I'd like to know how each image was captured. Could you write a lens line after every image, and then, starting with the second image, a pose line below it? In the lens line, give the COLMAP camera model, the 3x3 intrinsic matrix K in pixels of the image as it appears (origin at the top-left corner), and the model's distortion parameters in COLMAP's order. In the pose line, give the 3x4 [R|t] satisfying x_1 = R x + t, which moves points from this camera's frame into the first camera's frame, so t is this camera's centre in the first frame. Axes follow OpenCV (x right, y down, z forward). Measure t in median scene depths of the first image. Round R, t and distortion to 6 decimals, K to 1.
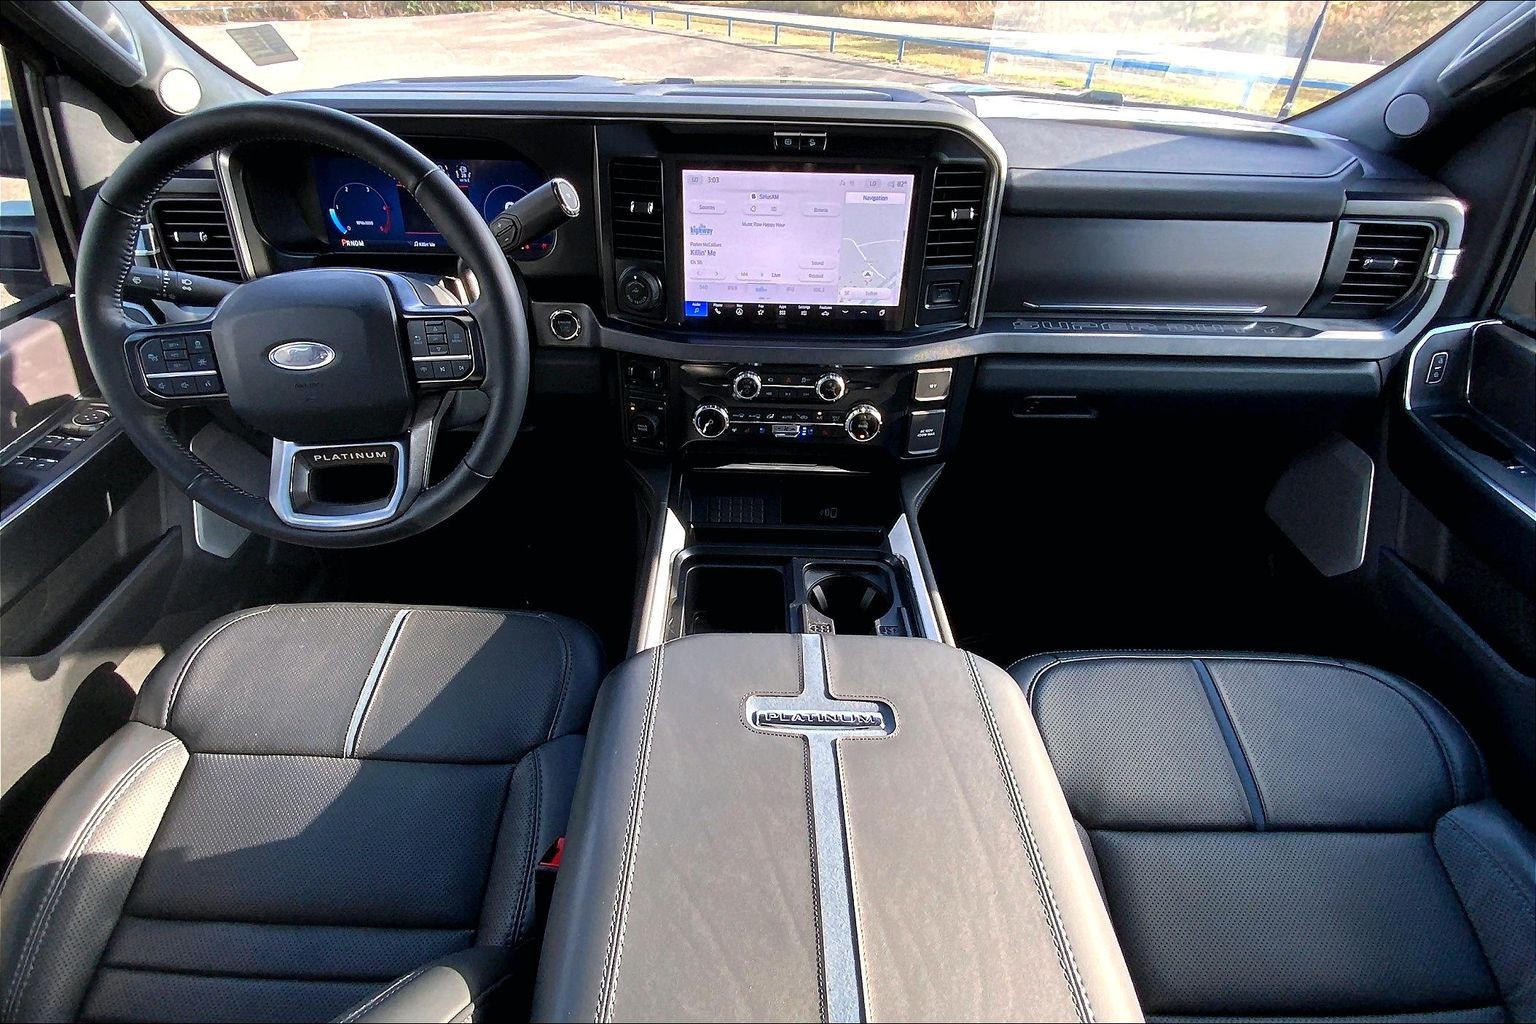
lens RADIAL K [[763.1, 0, 743.5], [0, 763.1, 515.3], [0, 0, 1]] dist [0.010771, -0.009096]
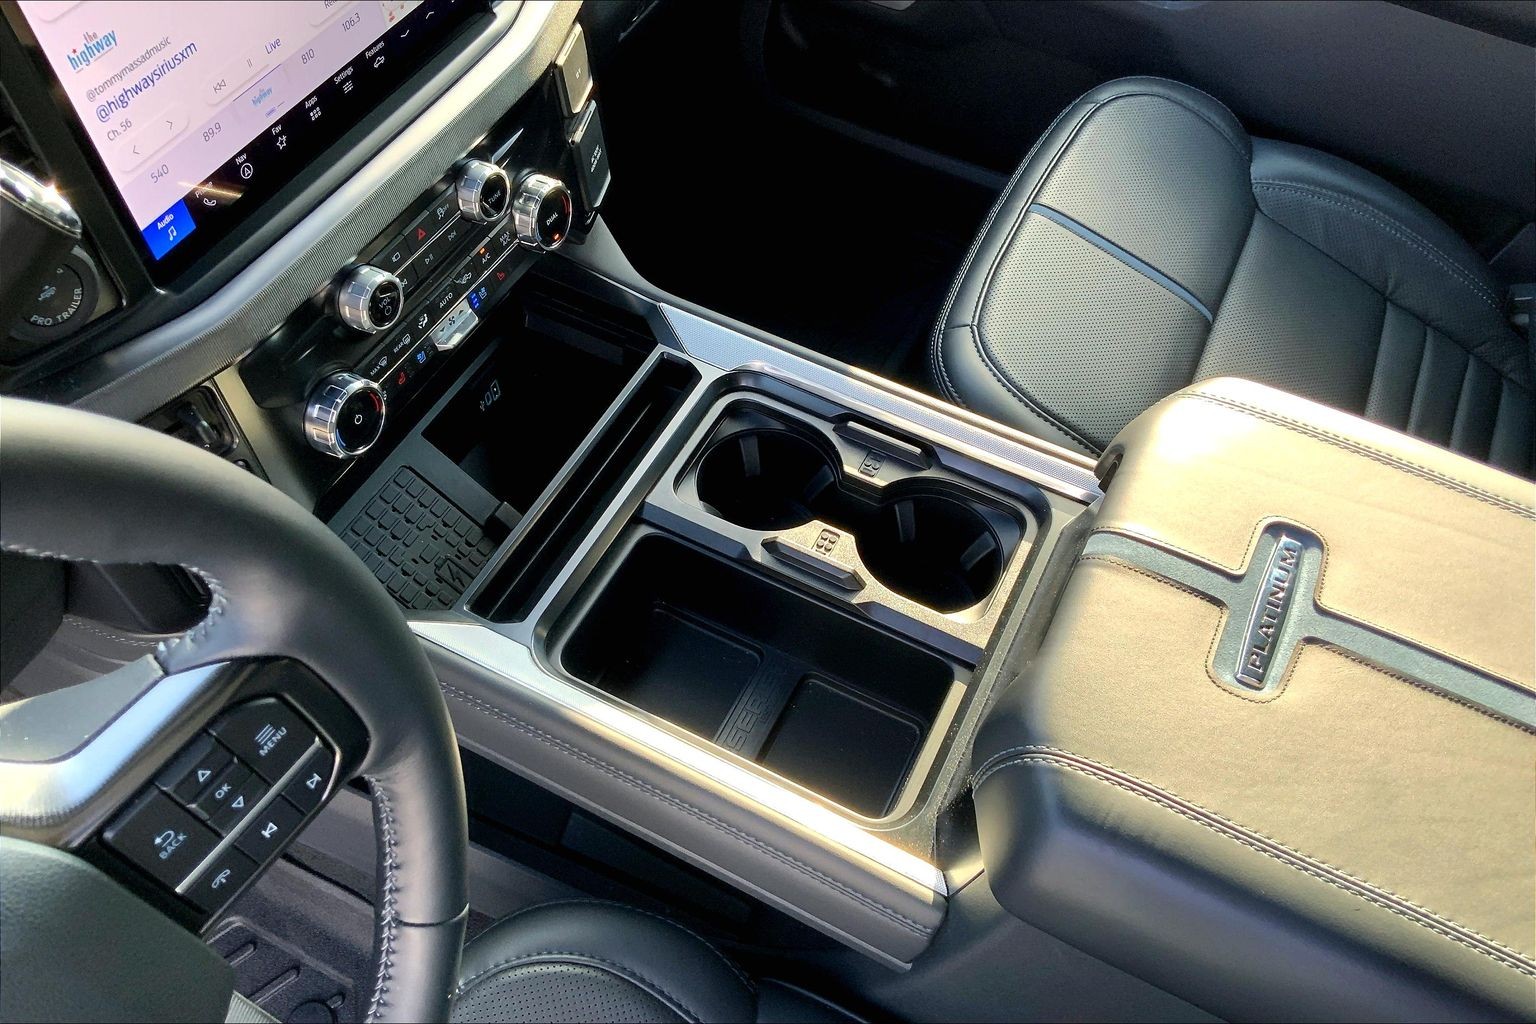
lens RADIAL K [[1285.7, 0, 775.3], [0, 1285.7, 517.4], [0, 0, 1]] dist [0.058269, -0.090626]
pose [[0.436083, -0.724178, 0.534226, -0.381938], [0.497618, 0.688679, 0.527349, -0.362266], [-0.749806, 0.035873, 0.660685, 0.338733]]
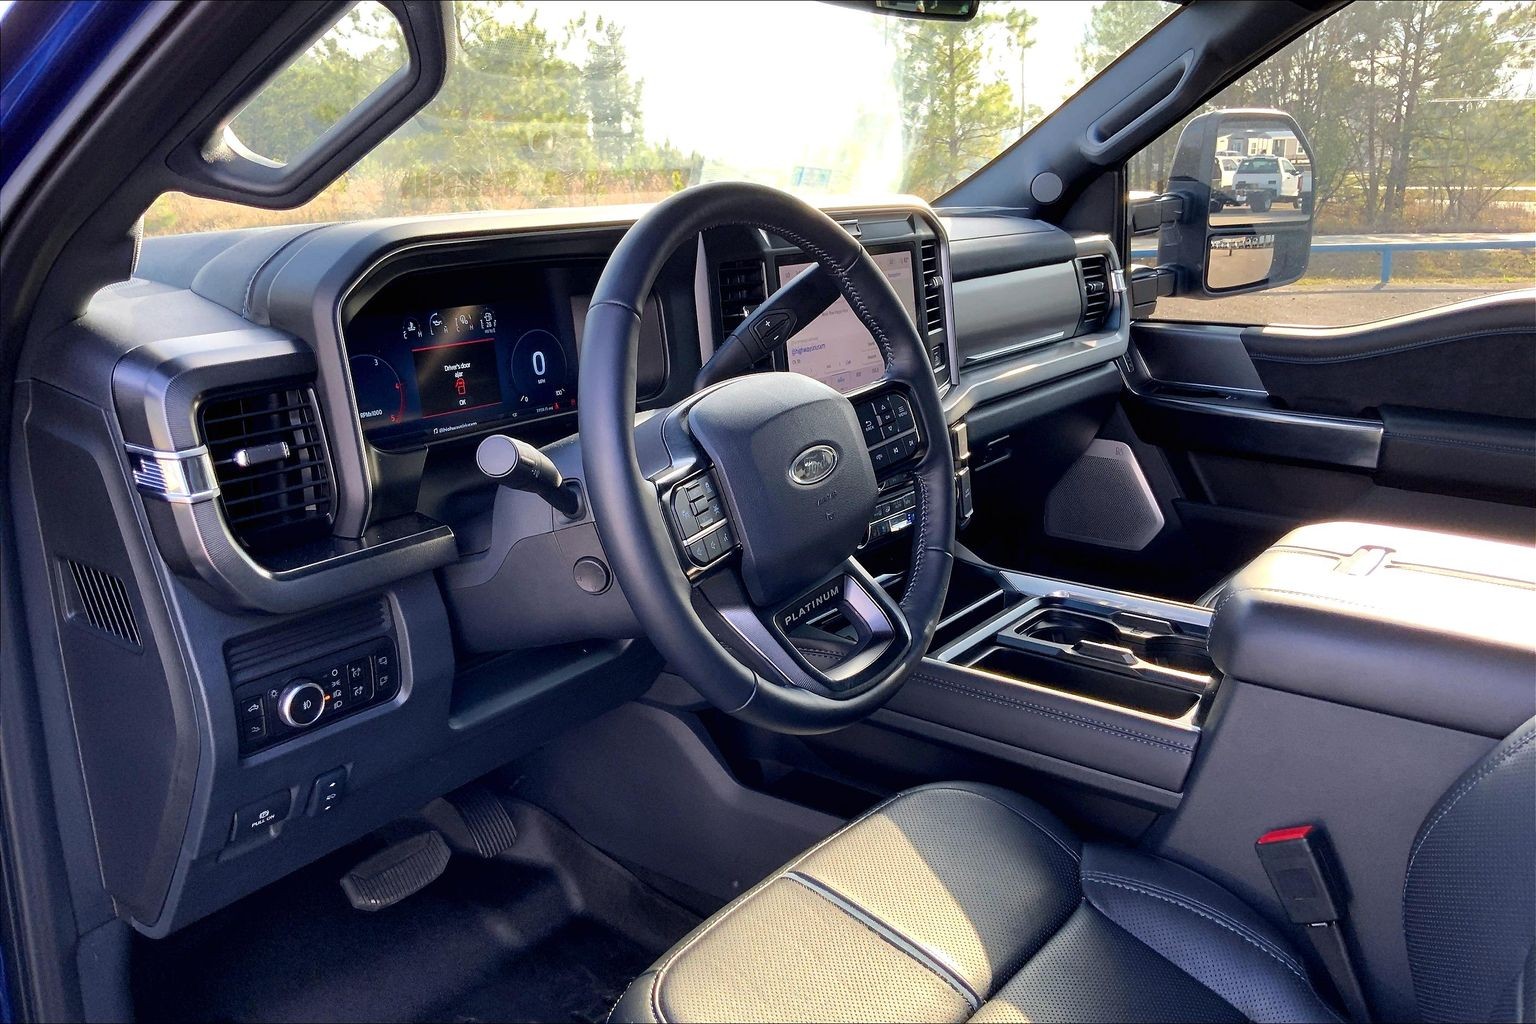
lens RADIAL K [[1285.7, 0, 770.8], [0, 1285.7, 510.3], [0, 0, 1]] dist [0.058269, -0.090626]
pose [[0.596029, -0.236364, 0.767386, -1.214192], [0.490548, 0.863799, -0.114948, -0.026084], [-0.635698, 0.444952, 0.630798, 0.151616]]
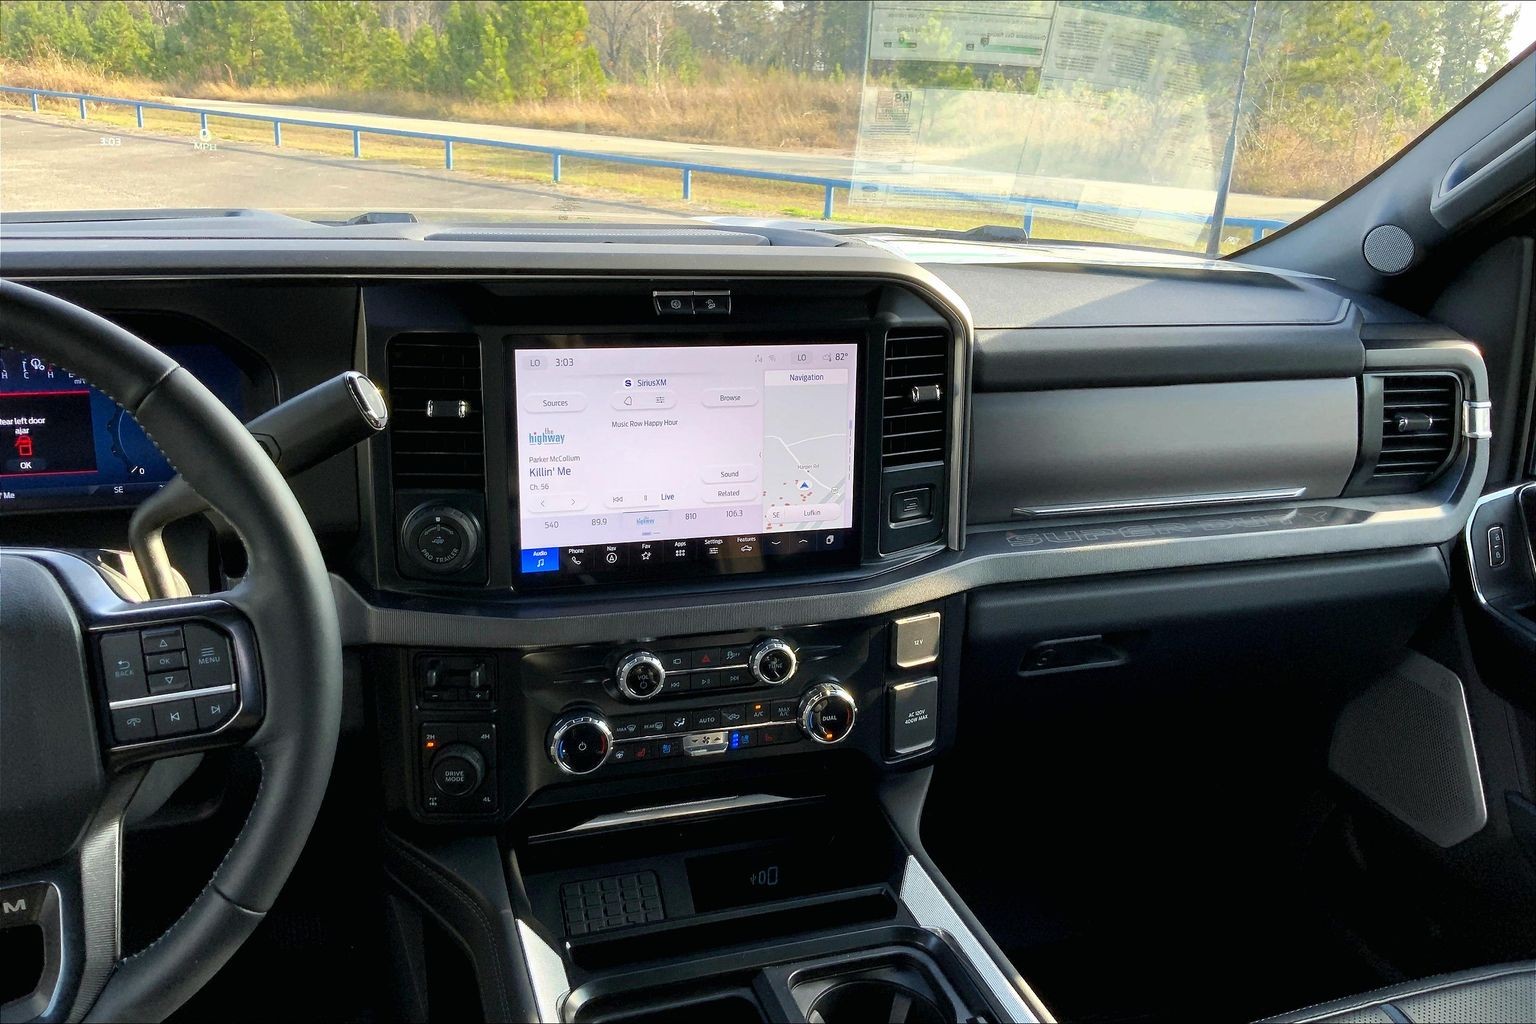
lens RADIAL K [[1285.7, 0, 755.7], [0, 1285.7, 498.3], [0, 0, 1]] dist [0.058269, -0.090626]
pose [[0.944026, -0.077568, 0.320620, -0.220854], [0.167391, 0.950168, -0.262986, -0.023600], [-0.284244, 0.301935, 0.909968, 0.019021]]
